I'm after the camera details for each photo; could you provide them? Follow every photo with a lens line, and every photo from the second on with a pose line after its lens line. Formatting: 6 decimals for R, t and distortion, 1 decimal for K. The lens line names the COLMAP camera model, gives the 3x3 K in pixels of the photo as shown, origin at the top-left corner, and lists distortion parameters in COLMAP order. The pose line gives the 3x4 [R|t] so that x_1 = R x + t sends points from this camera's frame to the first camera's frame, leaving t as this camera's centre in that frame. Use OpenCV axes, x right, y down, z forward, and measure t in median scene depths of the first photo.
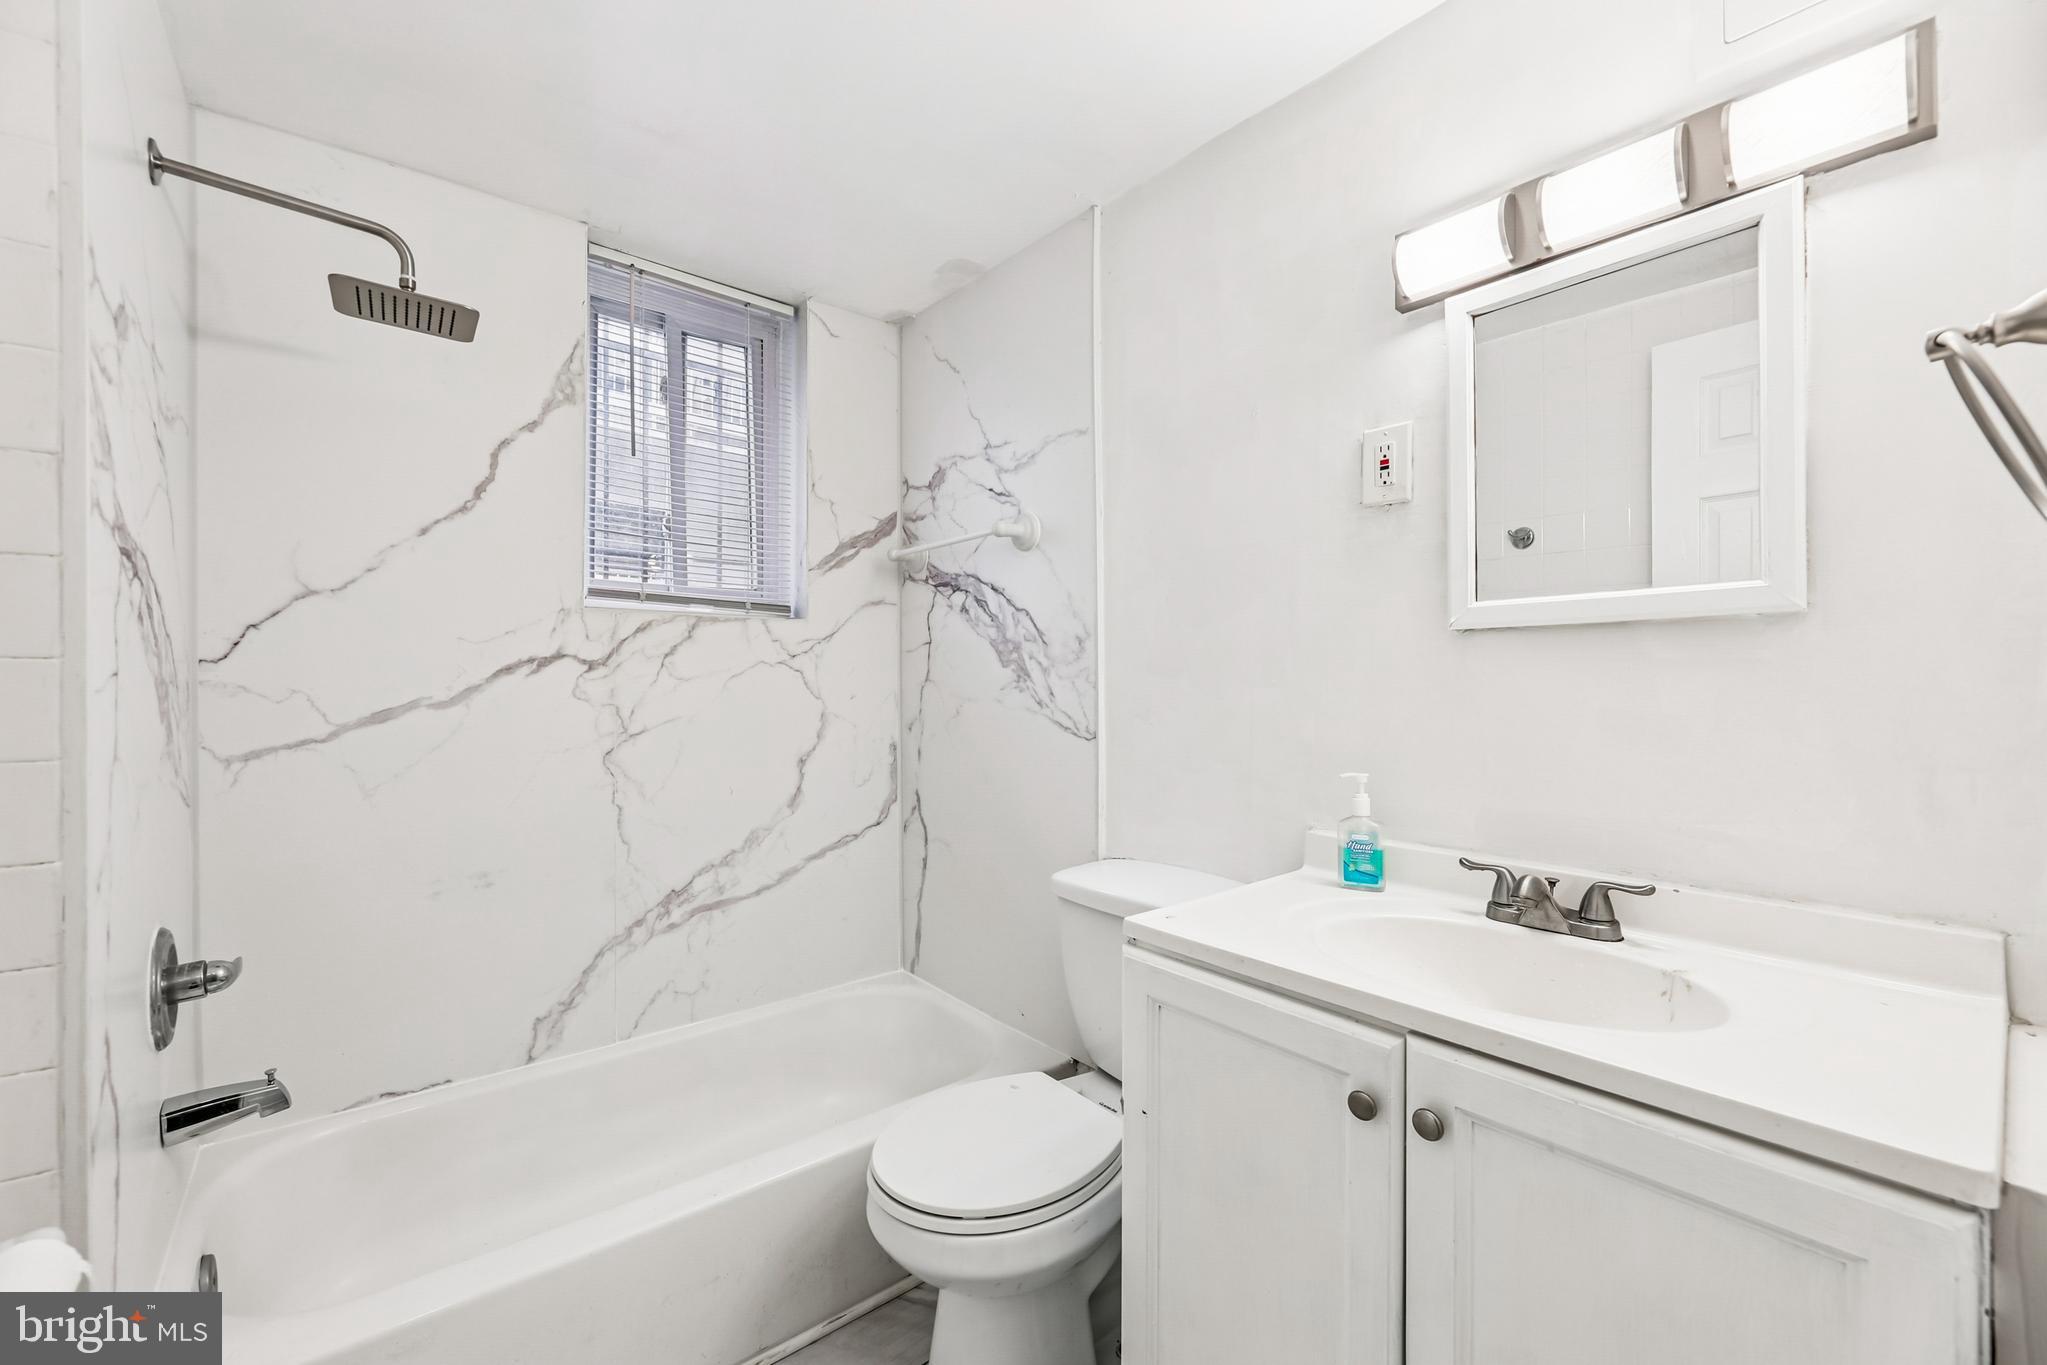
lens RADIAL K [[825.8, 0, 1022.9], [0, 825.8, 691.6], [0, 0, 1]] dist [-0.005147, 0.000458]
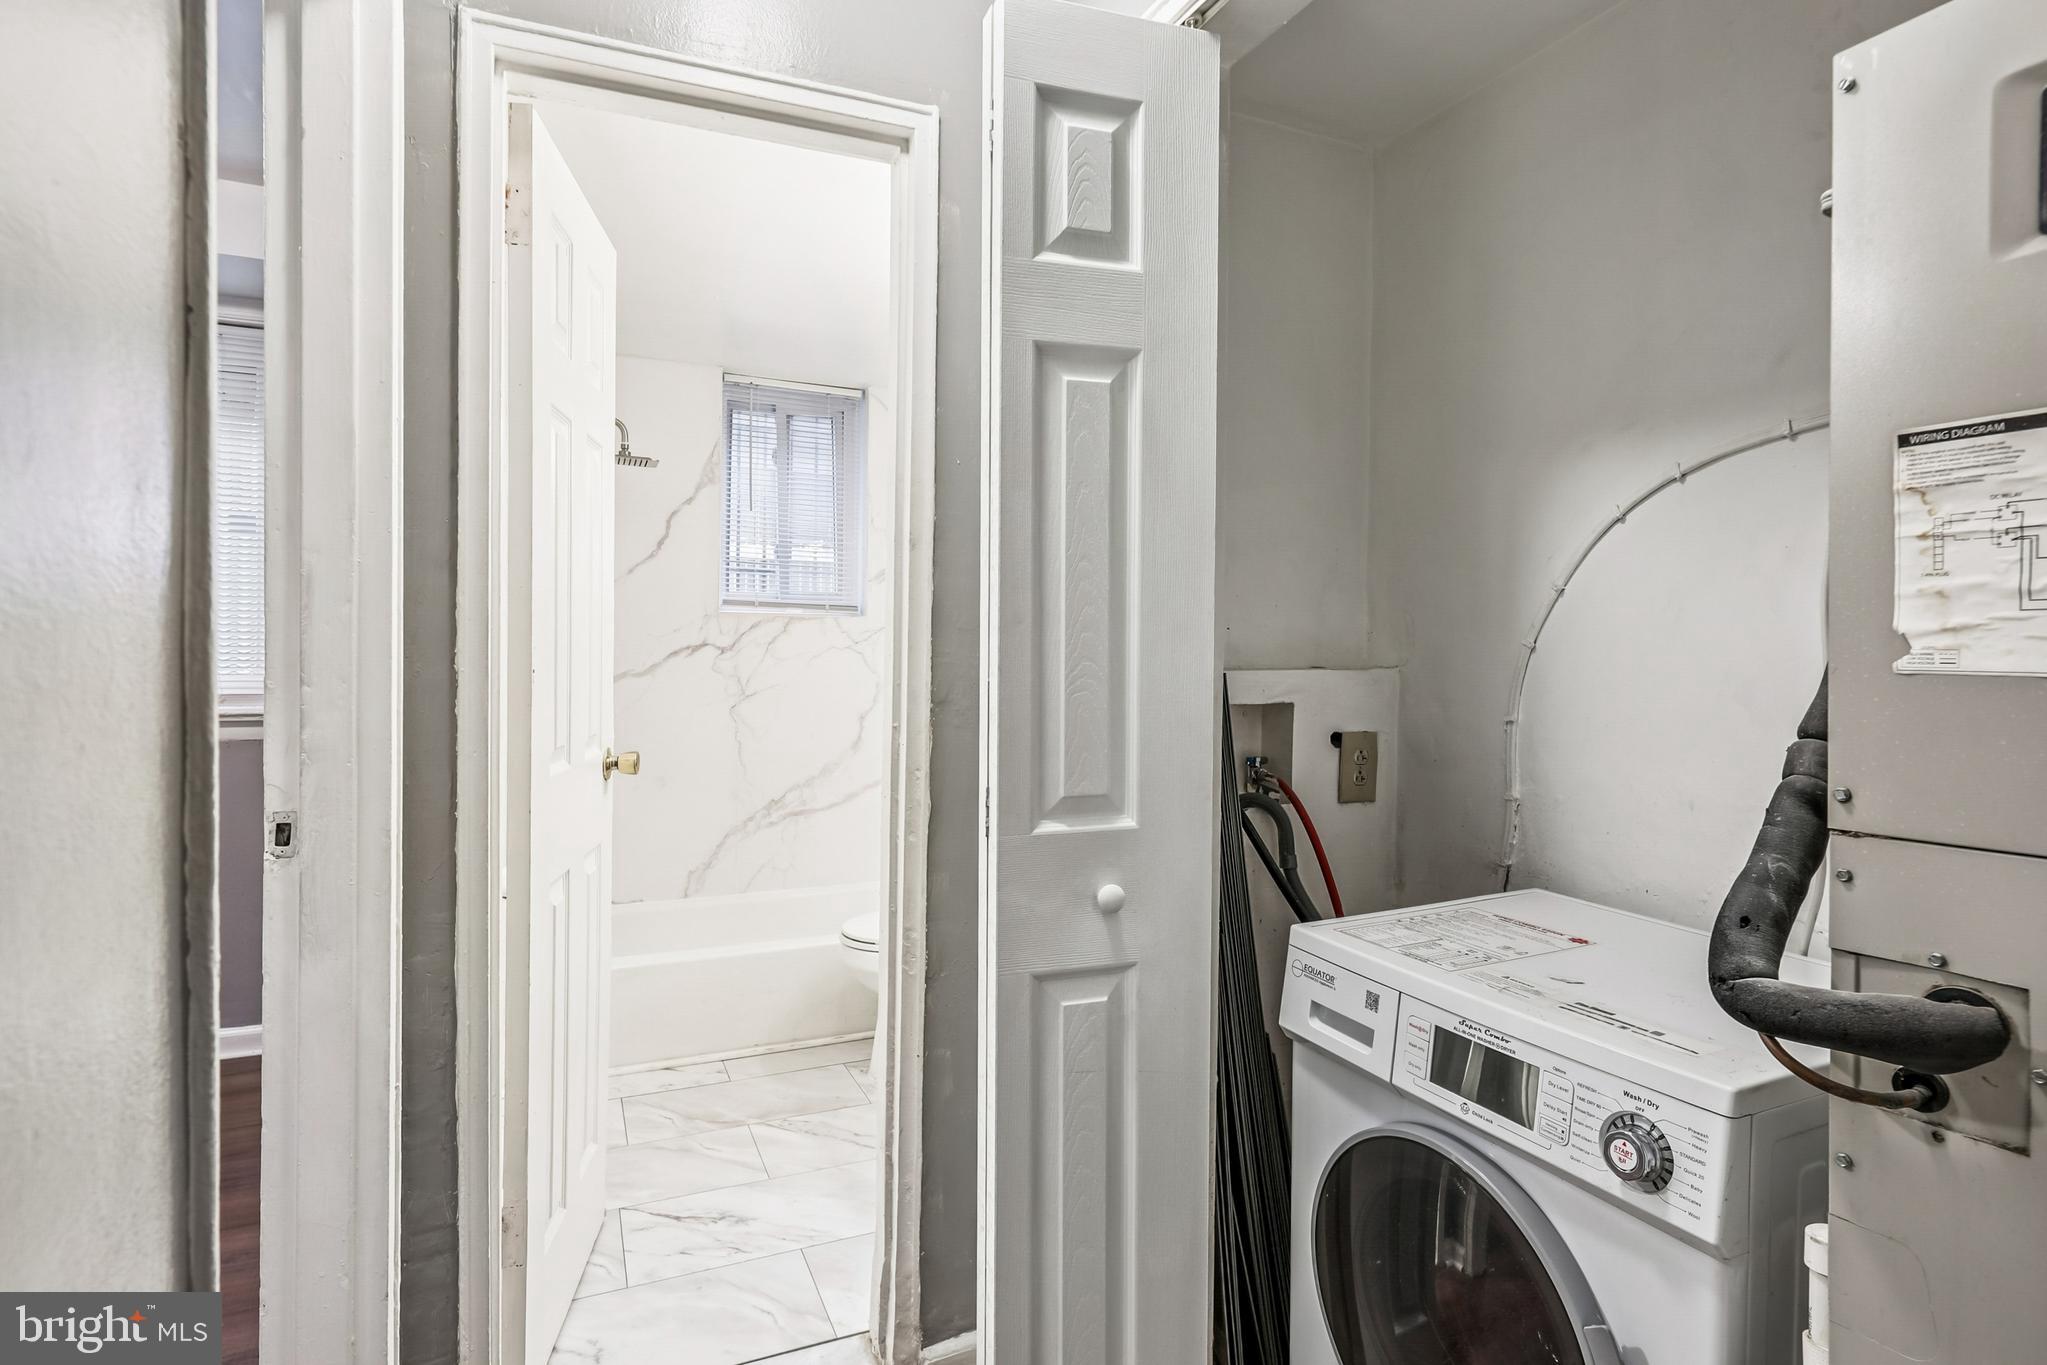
lens RADIAL K [[1069.2, 0, 1023.4], [0, 1069.2, 670.3], [0, 0, 1]] dist [-0.006671, -0.000136]
pose [[0.964423, 0.006804, -0.264277, 0.538466], [-0.006344, 0.999977, 0.002594, -0.002890], [0.264288, -0.000826, 0.964443, -0.770170]]
